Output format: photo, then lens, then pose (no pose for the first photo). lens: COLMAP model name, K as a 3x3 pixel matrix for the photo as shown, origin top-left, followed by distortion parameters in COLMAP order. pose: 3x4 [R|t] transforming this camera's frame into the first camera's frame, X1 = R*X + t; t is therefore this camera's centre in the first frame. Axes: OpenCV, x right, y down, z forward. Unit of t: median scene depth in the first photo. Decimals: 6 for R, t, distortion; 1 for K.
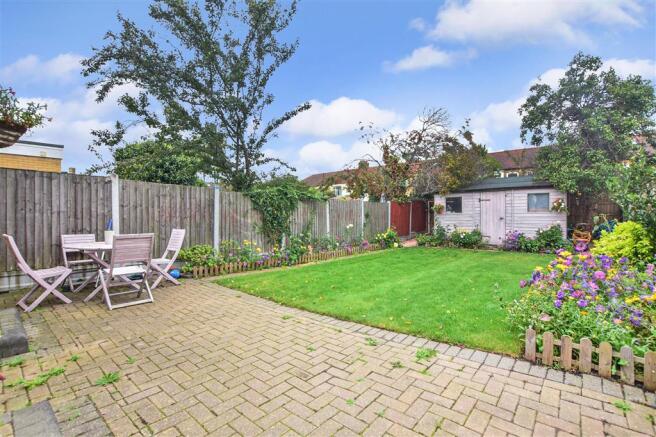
lens RADIAL K [[318.9, 0, 328.0], [0, 318.9, 218.5], [0, 0, 1]] dist [-0.001635, 0.000025]
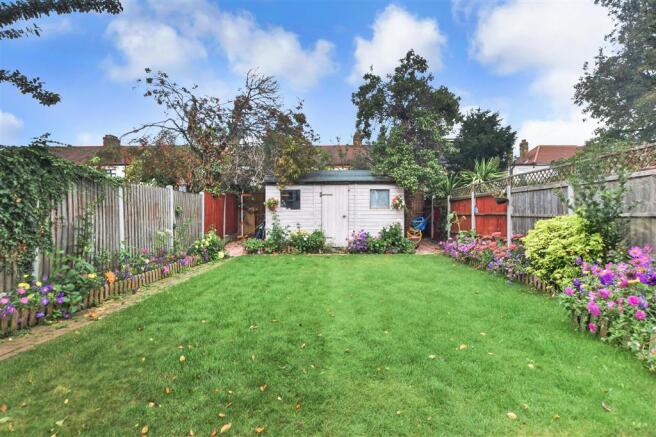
lens RADIAL K [[362.0, 0, 325.4], [0, 362.0, 215.1], [0, 0, 1]] dist [-0.000593, 0.002207]
pose [[0.762631, 0.001121, 0.646832, -0.134824], [0.005061, 0.999958, -0.007700, 0.003950], [-0.646814, 0.009146, 0.762593, 0.277576]]
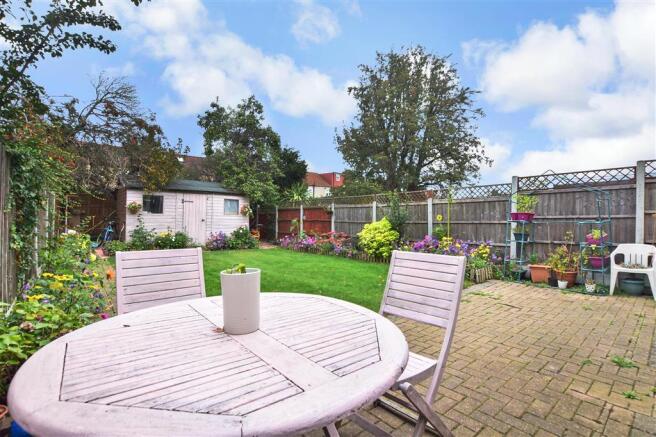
lens RADIAL K [[318.9, 0, 328.0], [0, 318.9, 218.5], [0, 0, 1]] dist [-0.001635, 0.000025]
pose [[0.169114, 0.011769, 0.985526, -0.415014], [-0.005514, 0.999924, -0.010994, 0.003221], [-0.985581, -0.003575, 0.169166, 0.417082]]
